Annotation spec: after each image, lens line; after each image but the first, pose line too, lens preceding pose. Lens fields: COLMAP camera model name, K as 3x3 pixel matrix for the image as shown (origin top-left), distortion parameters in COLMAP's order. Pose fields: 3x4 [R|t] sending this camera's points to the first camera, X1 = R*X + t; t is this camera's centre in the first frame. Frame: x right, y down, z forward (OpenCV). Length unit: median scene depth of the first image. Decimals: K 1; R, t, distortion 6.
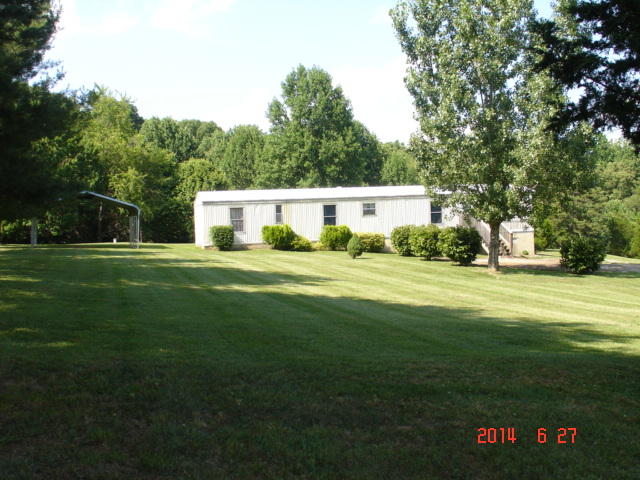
lens RADIAL K [[755.6, 0, 319.0], [0, 755.6, 237.4], [0, 0, 1]] dist [0.015979, 0.000000]
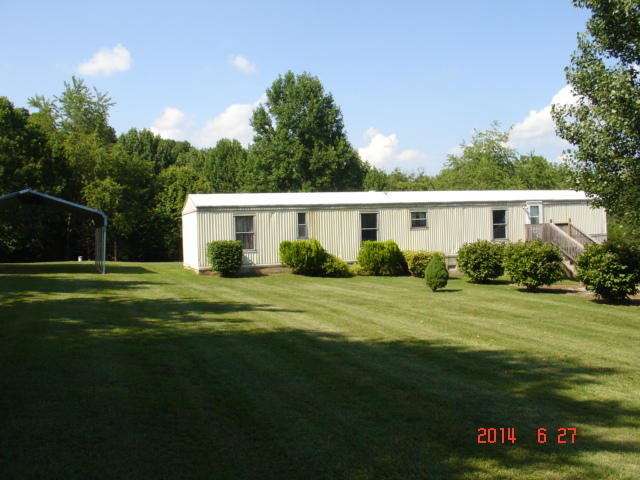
lens RADIAL K [[650.1, 0, 322.0], [0, 650.1, 236.2], [0, 0, 1]] dist [-0.097700, 0.000000]
pose [[0.997142, 0.004044, 0.075445, -0.076472], [-0.002271, 0.999720, -0.023571, -0.005375], [-0.075520, 0.023333, 0.996871, 0.353855]]
